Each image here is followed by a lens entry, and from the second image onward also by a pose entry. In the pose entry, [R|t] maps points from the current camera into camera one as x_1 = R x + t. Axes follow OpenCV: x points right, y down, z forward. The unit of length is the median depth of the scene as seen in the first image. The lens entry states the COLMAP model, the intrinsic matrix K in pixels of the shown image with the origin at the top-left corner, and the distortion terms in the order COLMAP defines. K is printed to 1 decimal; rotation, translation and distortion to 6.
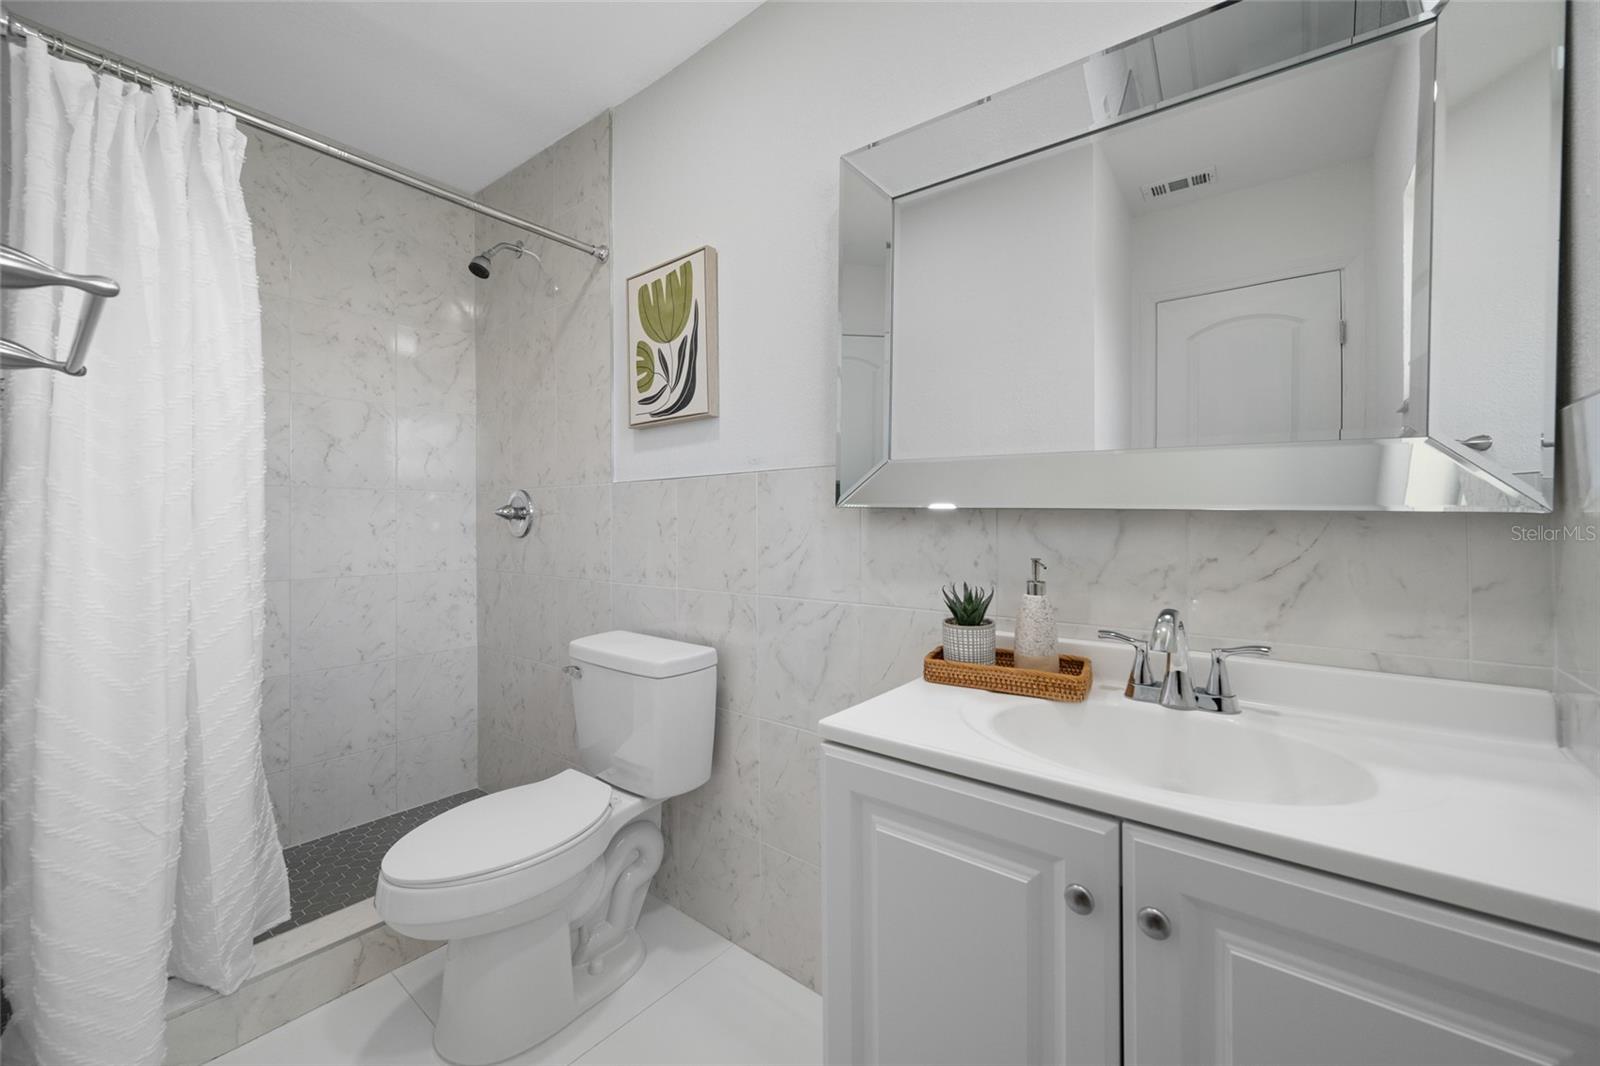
lens RADIAL K [[631.6, 0, 802.1], [0, 631.6, 535.2], [0, 0, 1]] dist [-0.001877, 0.000250]
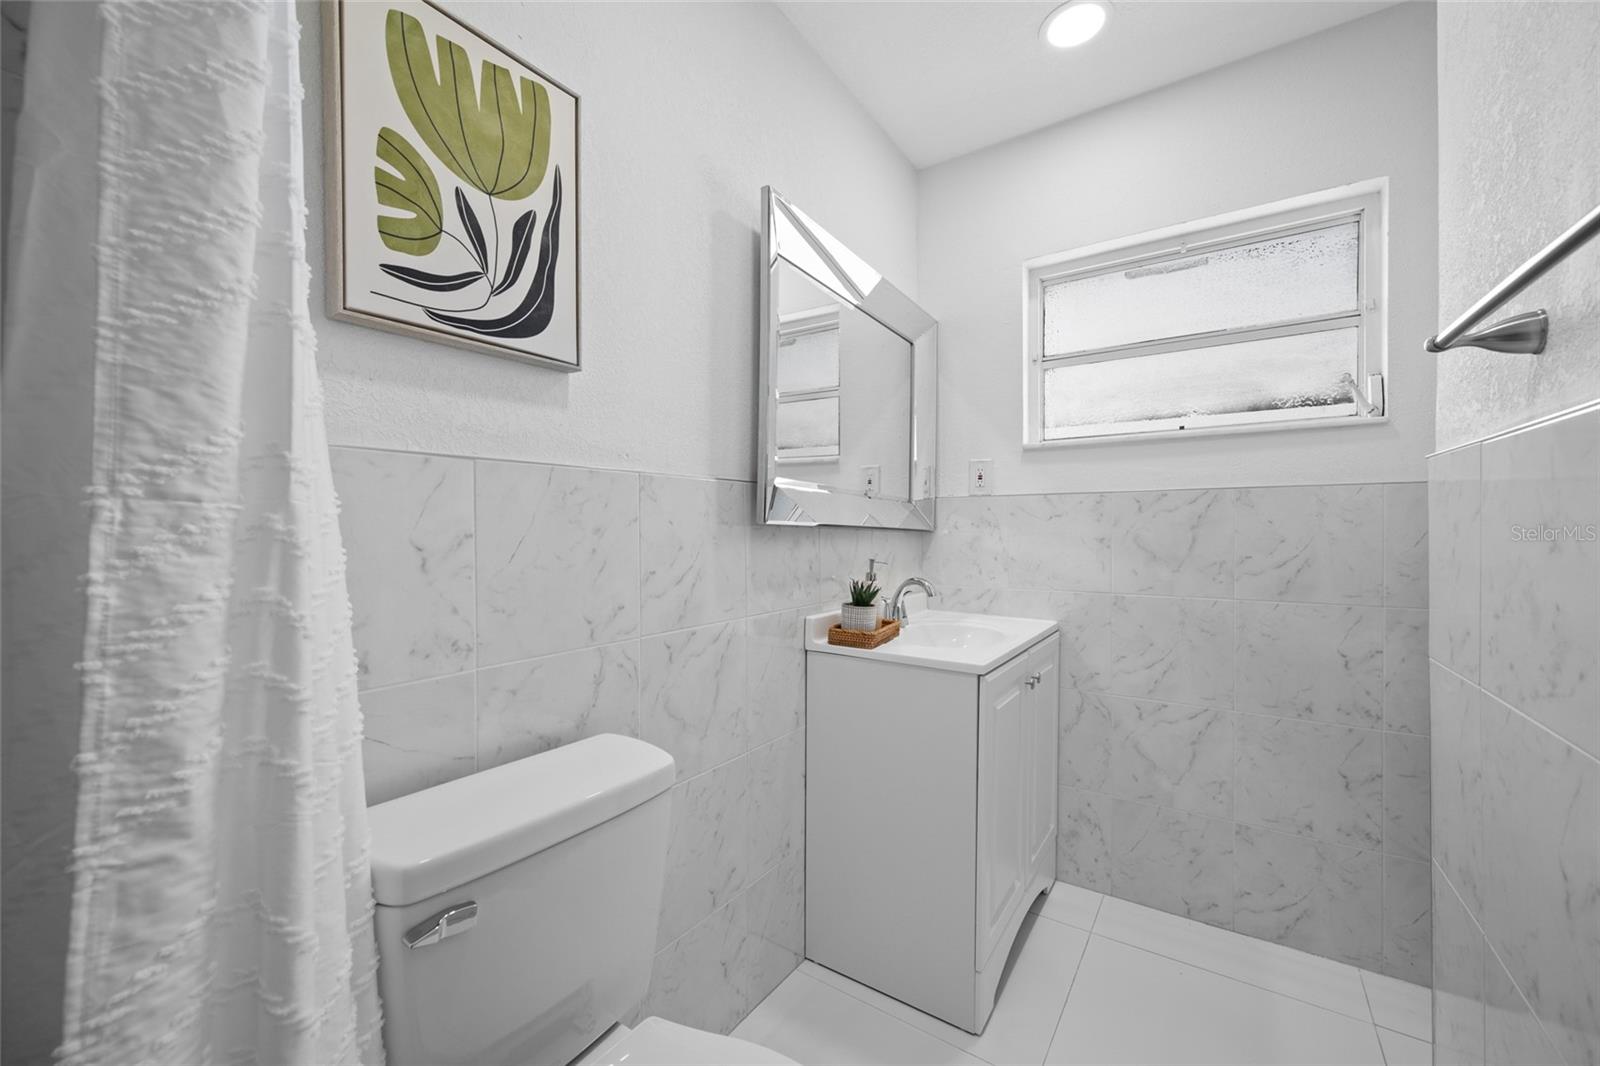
lens RADIAL K [[634.5, 0, 801.7], [0, 634.5, 539.4], [0, 0, 1]] dist [-0.001406, -0.000364]
pose [[-0.089965, -0.013671, 0.995851, -0.757573], [0.021505, 0.999646, 0.015666, -0.026111], [-0.995713, 0.022825, -0.089639, 0.801282]]
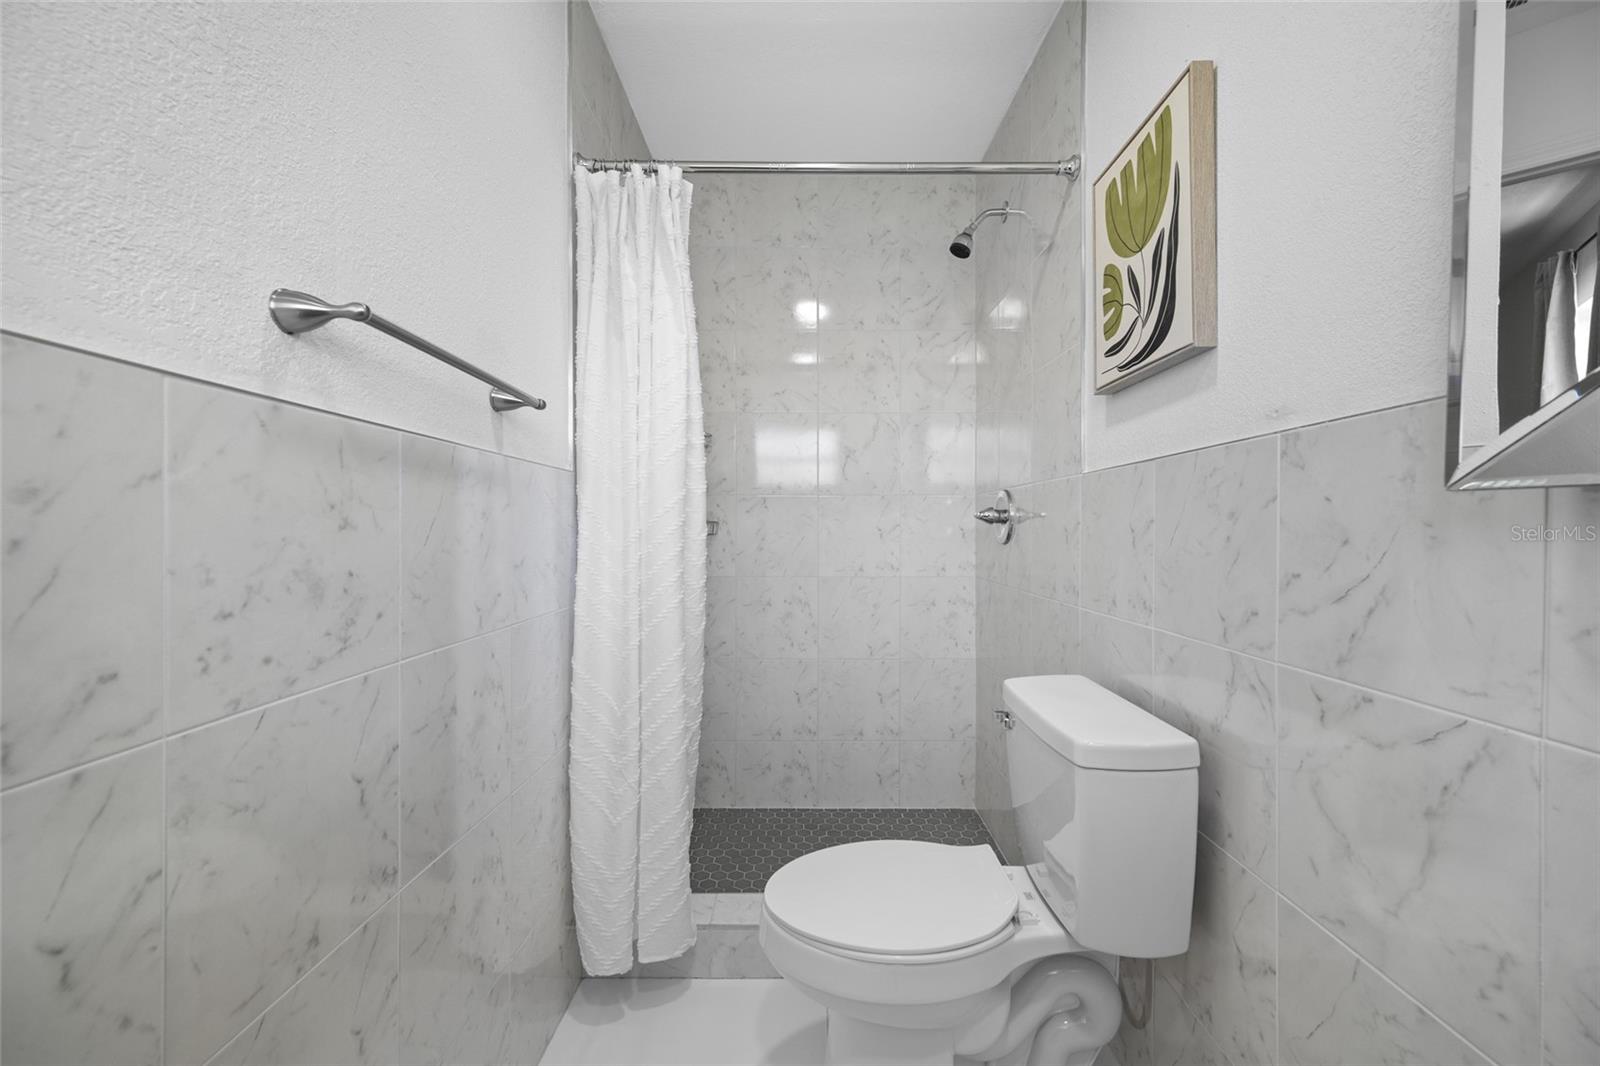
lens RADIAL K [[634.5, 0, 801.7], [0, 634.5, 539.4], [0, 0, 1]] dist [-0.001406, -0.000364]
pose [[0.621838, 0.016784, -0.782966, 0.089662], [-0.017391, 0.999820, 0.007620, -0.006154], [0.782953, 0.008878, 0.622018, 0.322207]]
